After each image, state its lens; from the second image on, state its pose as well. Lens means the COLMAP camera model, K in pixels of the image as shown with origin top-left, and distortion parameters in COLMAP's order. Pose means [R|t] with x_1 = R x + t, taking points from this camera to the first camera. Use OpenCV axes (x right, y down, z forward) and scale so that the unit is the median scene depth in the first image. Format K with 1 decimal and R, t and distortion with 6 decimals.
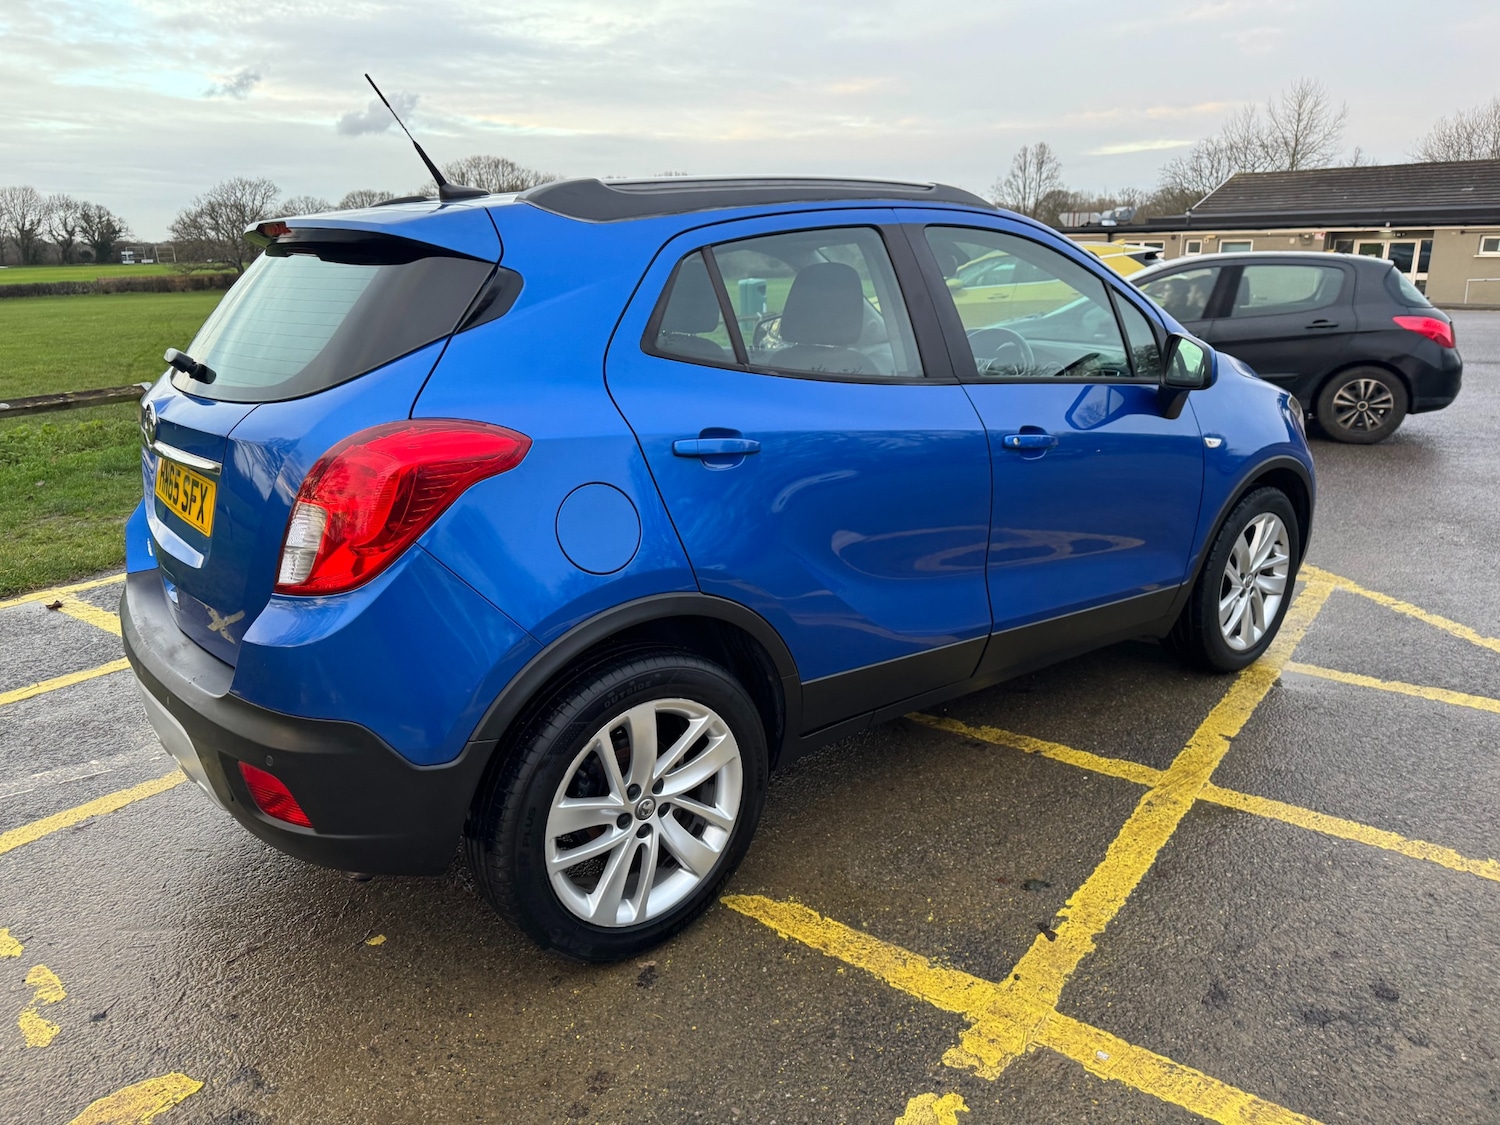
lens RADIAL K [[1055.8, 0, 744.2], [0, 1055.8, 560.0], [0, 0, 1]] dist [0.034346, -0.039560]
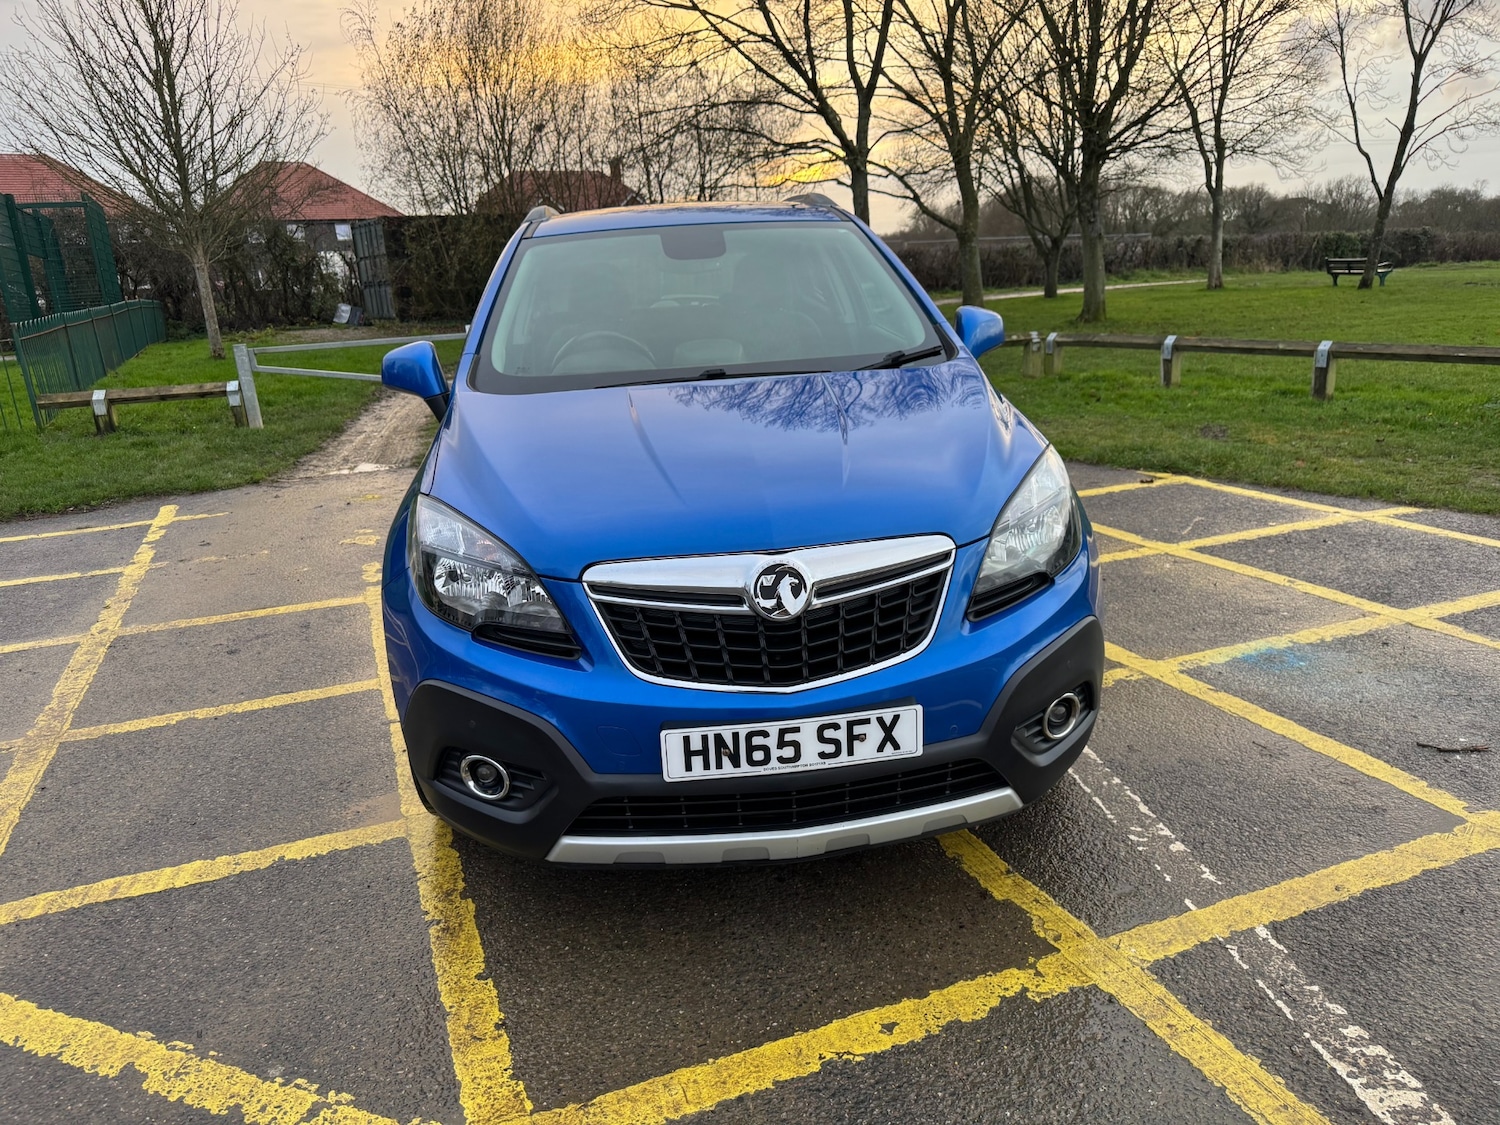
lens RADIAL K [[1055.8, 0, 735.6], [0, 1055.8, 573.2], [0, 0, 1]] dist [0.034346, -0.039560]
pose [[-0.529341, 0.274512, -0.802771, 1.158458], [-0.174735, 0.890647, 0.419780, -0.506691], [0.830221, 0.362479, -0.423489, 1.790451]]
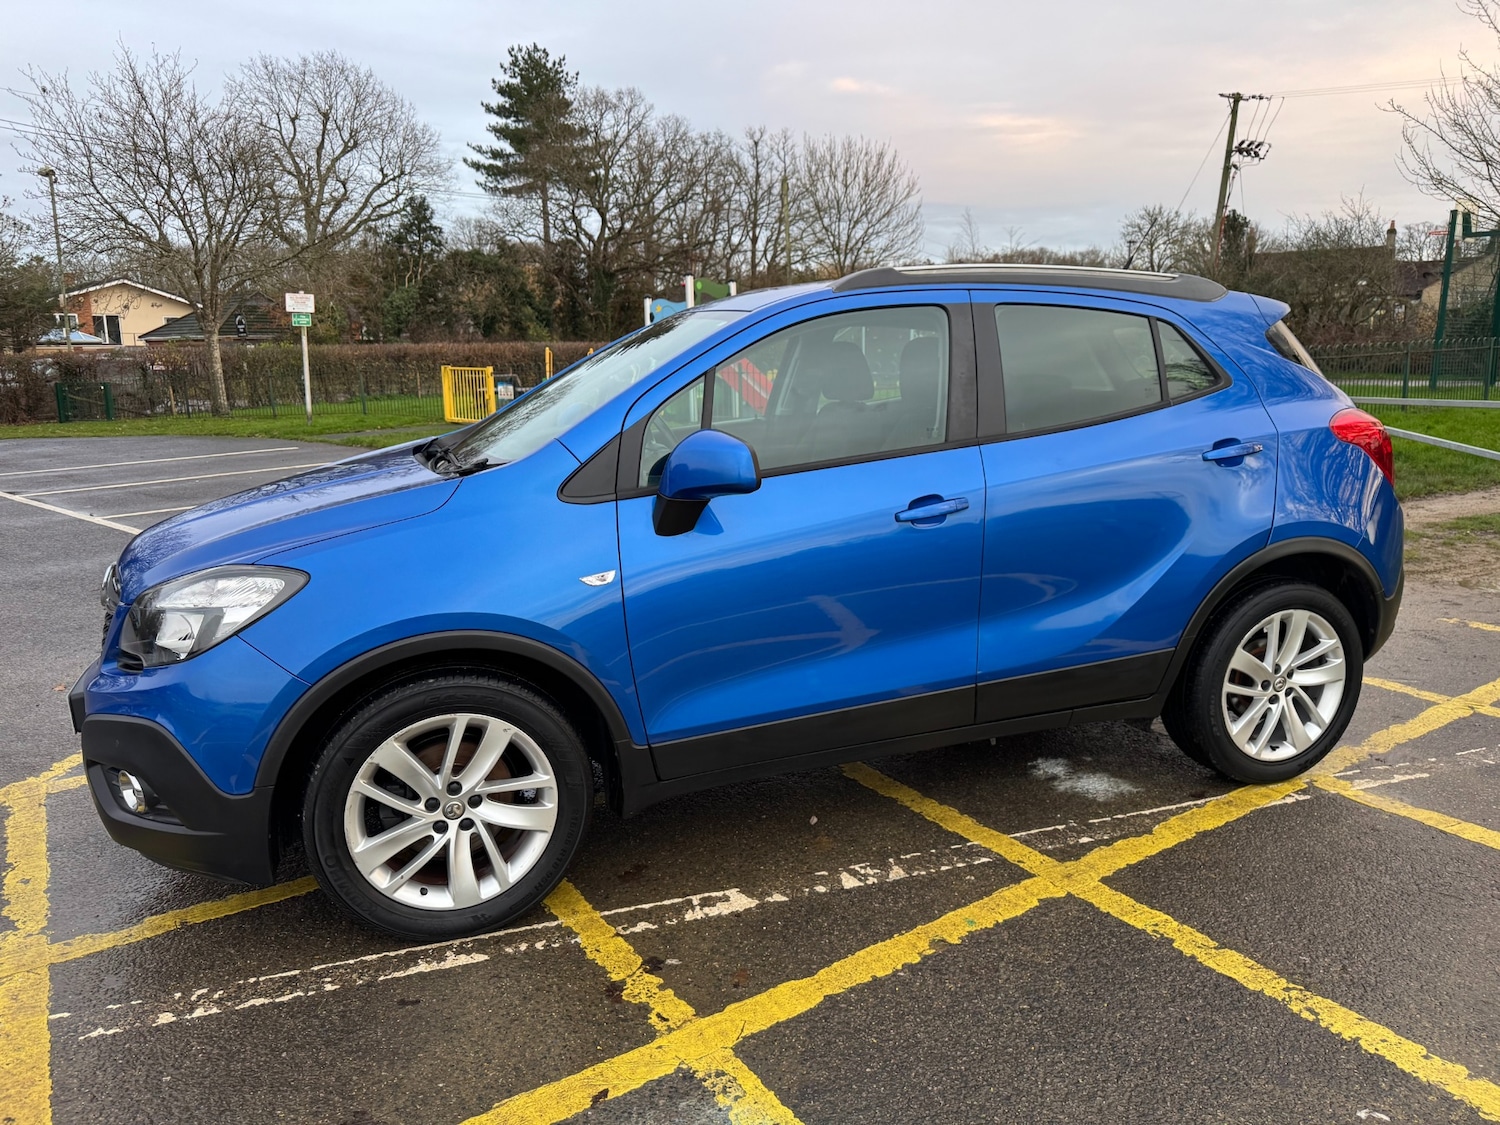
lens RADIAL K [[1055.8, 0, 739.6], [0, 1055.8, 566.5], [0, 0, 1]] dist [0.034346, -0.039560]
pose [[-0.939962, -0.044275, 0.338395, -0.251158], [0.119394, 0.886230, 0.447595, -0.606659], [-0.319713, 0.461124, -0.827737, 2.150787]]
